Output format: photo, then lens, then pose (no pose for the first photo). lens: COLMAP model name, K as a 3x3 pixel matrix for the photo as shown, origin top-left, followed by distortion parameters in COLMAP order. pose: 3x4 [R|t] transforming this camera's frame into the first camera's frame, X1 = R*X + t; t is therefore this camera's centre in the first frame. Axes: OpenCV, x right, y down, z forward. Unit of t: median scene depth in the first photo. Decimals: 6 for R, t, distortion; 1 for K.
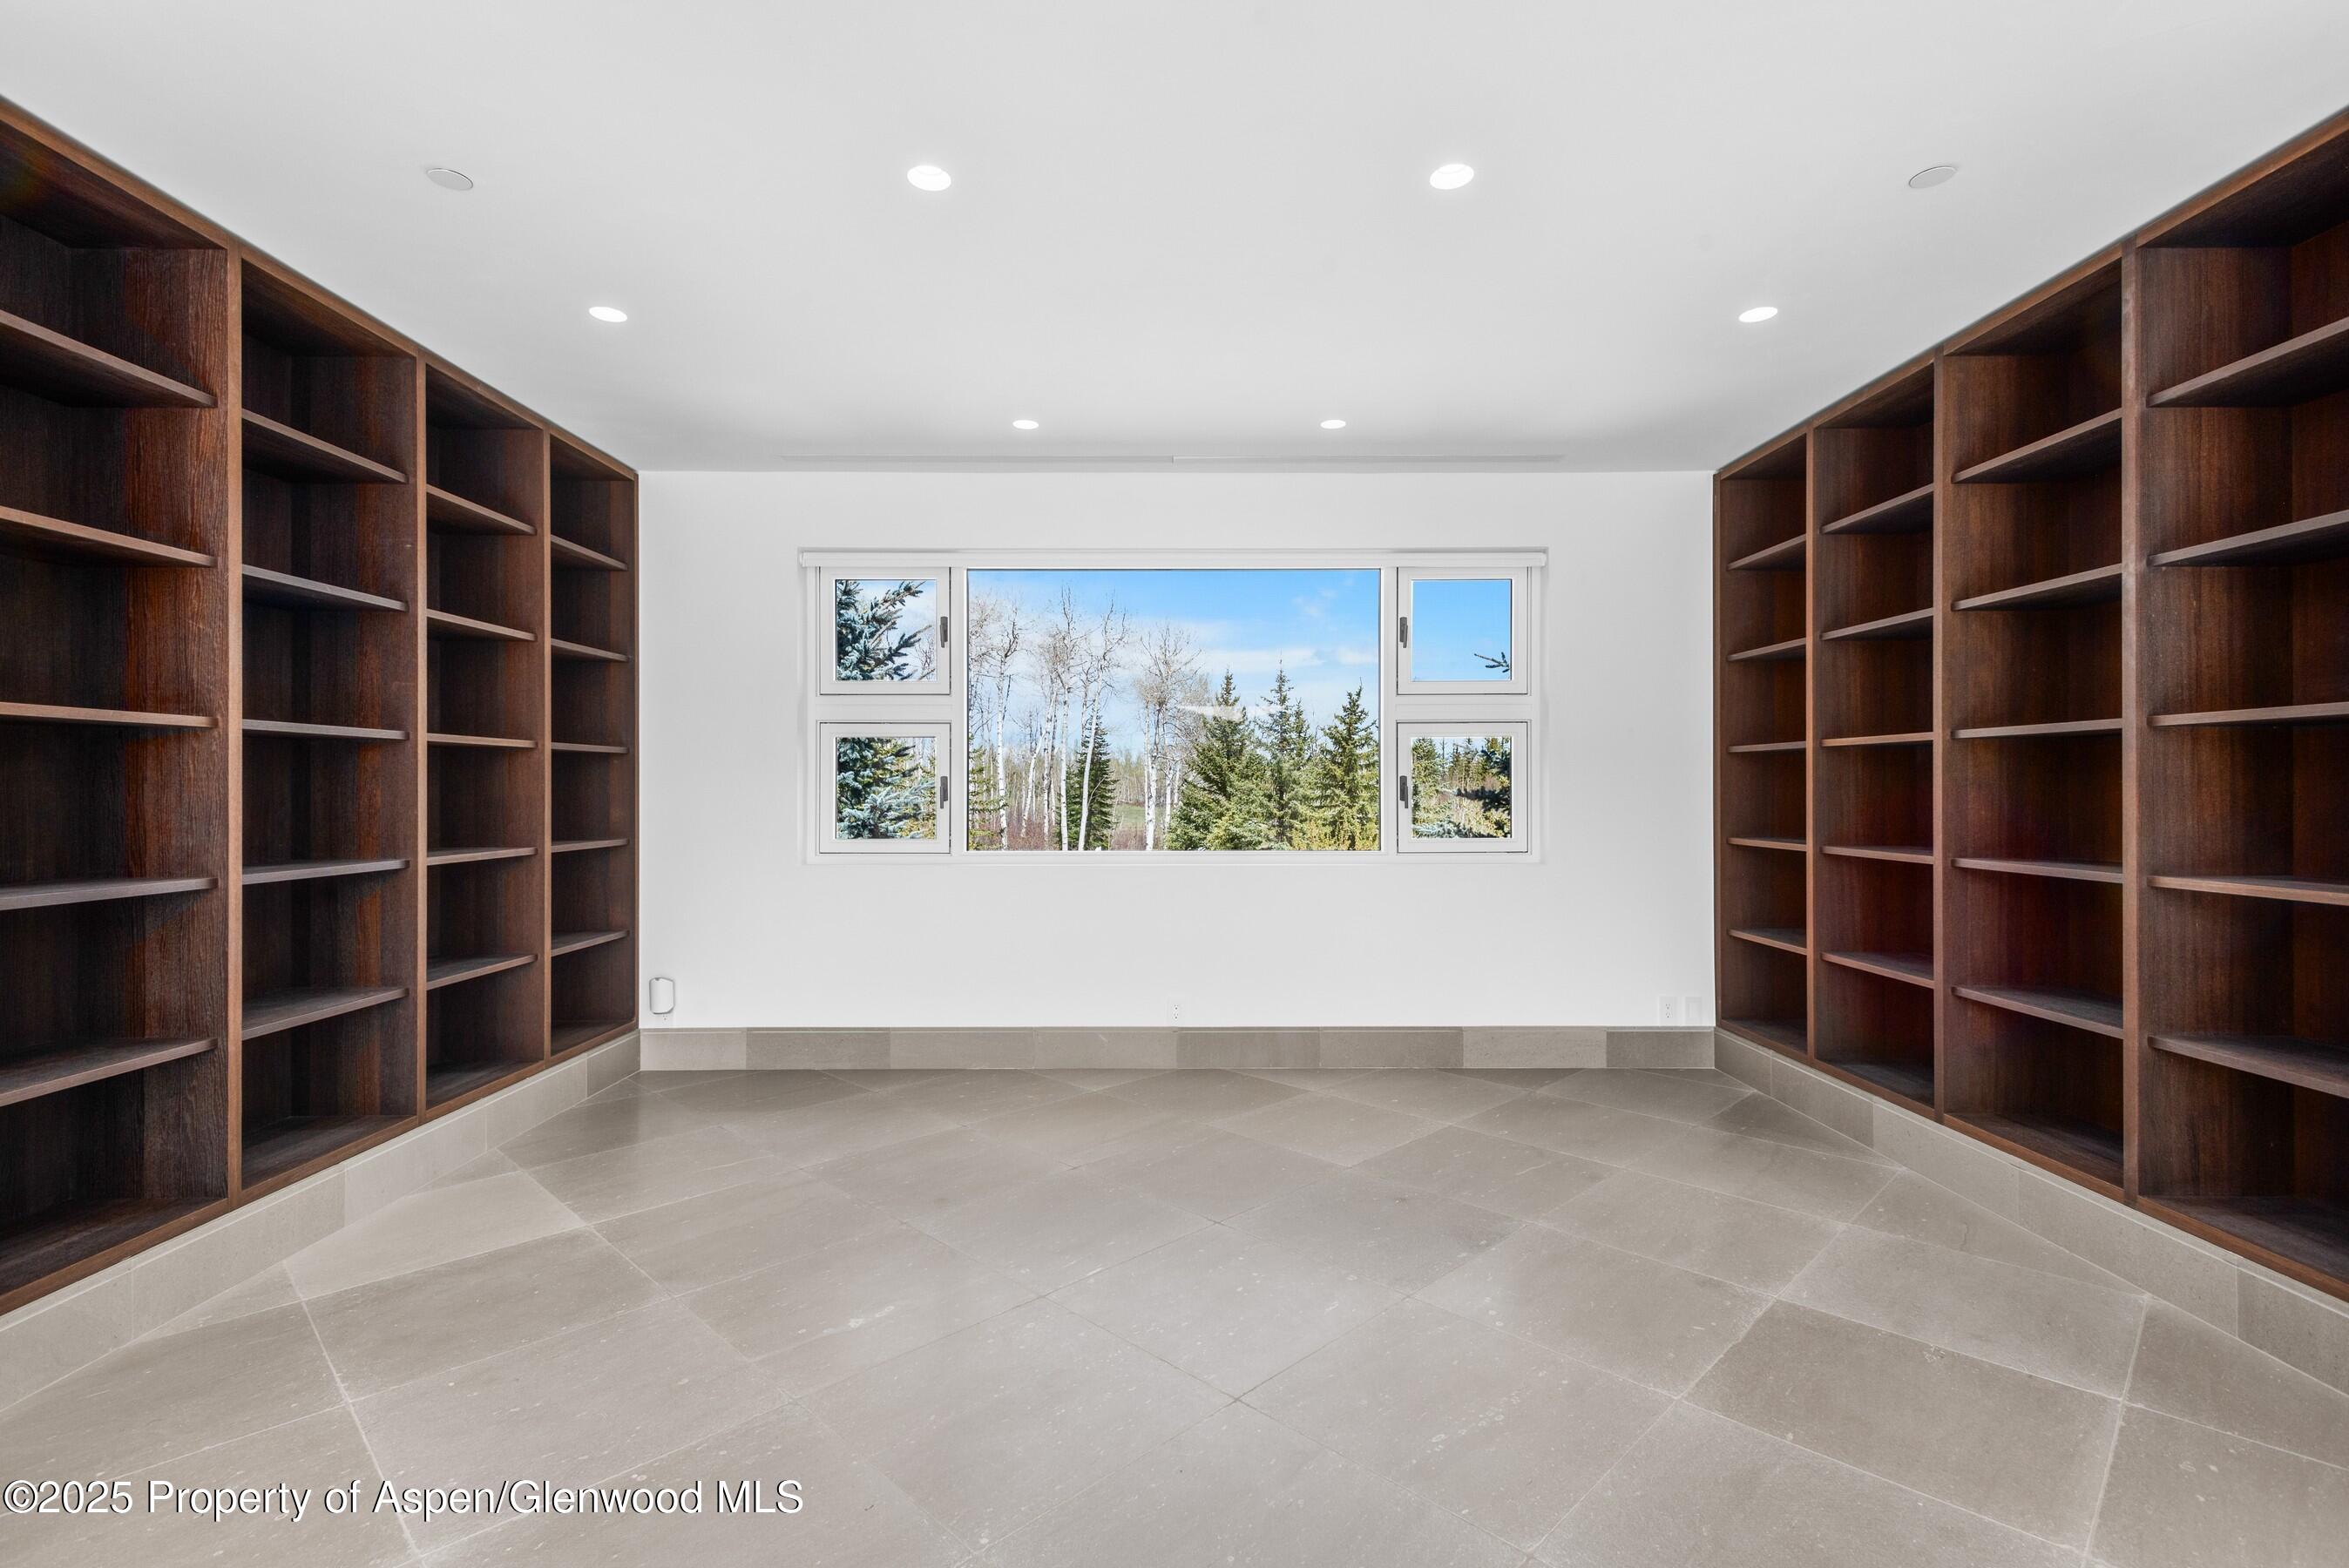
lens RADIAL K [[1095.4, 0, 1178.4], [0, 1095.4, 776.5], [0, 0, 1]] dist [0.023427, -0.011971]
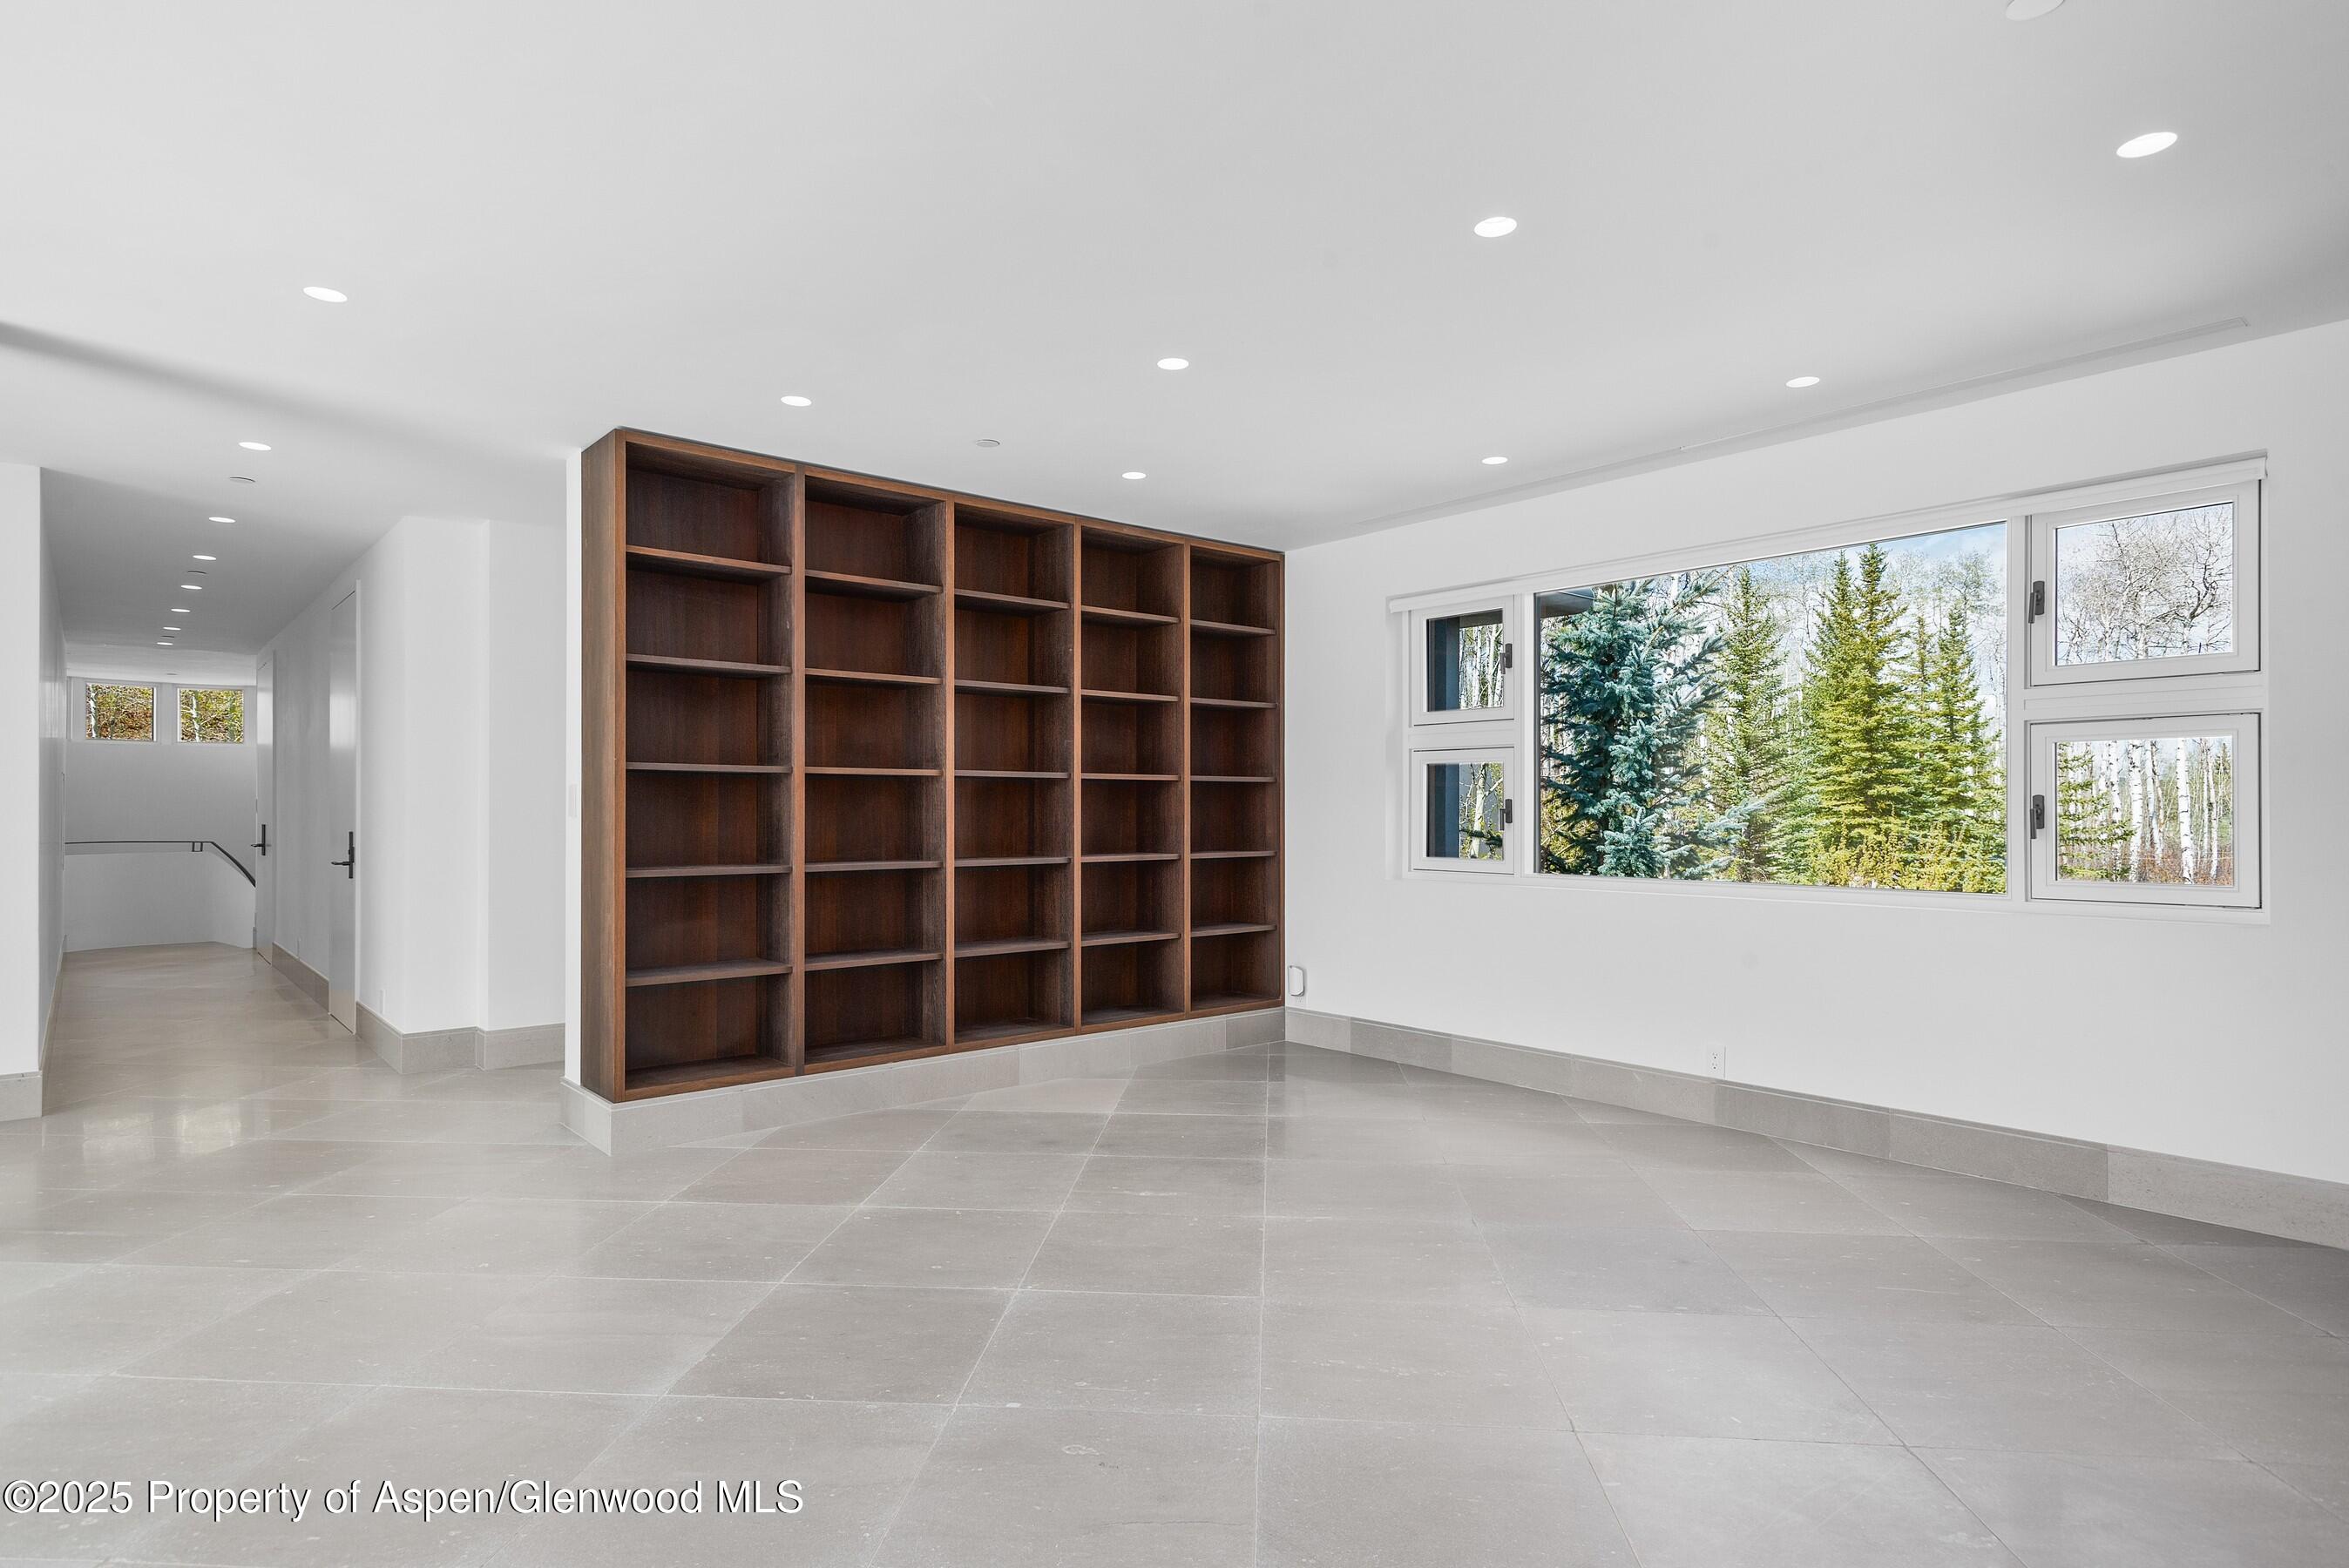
lens RADIAL K [[1278.6, 0, 1174.5], [0, 1278.6, 784.0], [0, 0, 1]] dist [0.002228, 0.000611]
pose [[0.636790, -0.014484, -0.770901, 0.564596], [0.007739, 0.999893, -0.012393, -0.002021], [0.770998, 0.001925, 0.636834, -0.002336]]
